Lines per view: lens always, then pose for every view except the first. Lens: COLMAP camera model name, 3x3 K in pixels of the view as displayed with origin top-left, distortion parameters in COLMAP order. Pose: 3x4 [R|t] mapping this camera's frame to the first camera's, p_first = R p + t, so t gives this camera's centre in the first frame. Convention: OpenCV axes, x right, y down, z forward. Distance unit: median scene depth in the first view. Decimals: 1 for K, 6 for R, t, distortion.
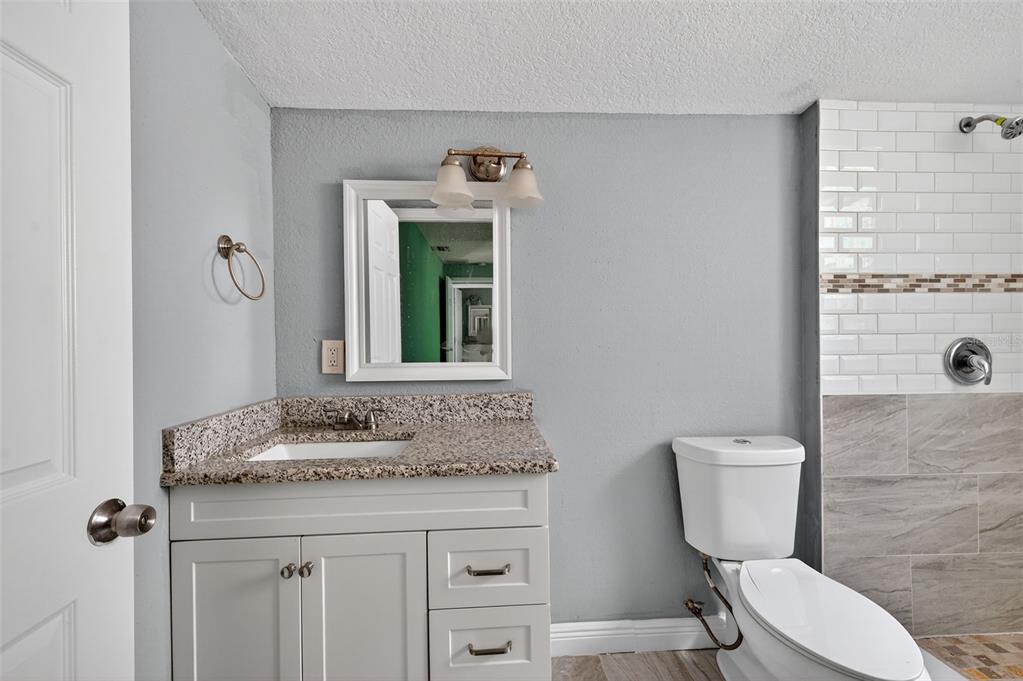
lens RADIAL K [[447.2, 0, 511.0], [0, 447.2, 342.7], [0, 0, 1]] dist [0.003014, -0.000533]
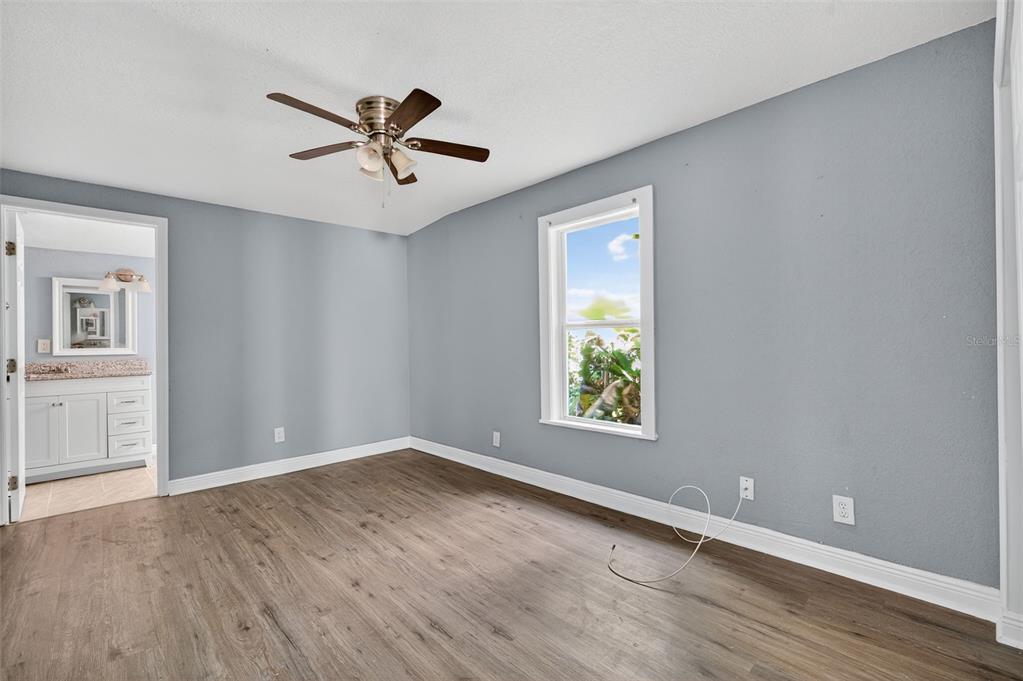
lens RADIAL K [[447.2, 0, 509.1], [0, 447.2, 341.4], [0, 0, 1]] dist [0.003014, -0.000533]
pose [[0.762065, 0.005753, 0.647475, -0.040361], [0.001903, 0.999936, -0.011125, 0.038351], [-0.647498, 0.009710, 0.762006, -2.612340]]
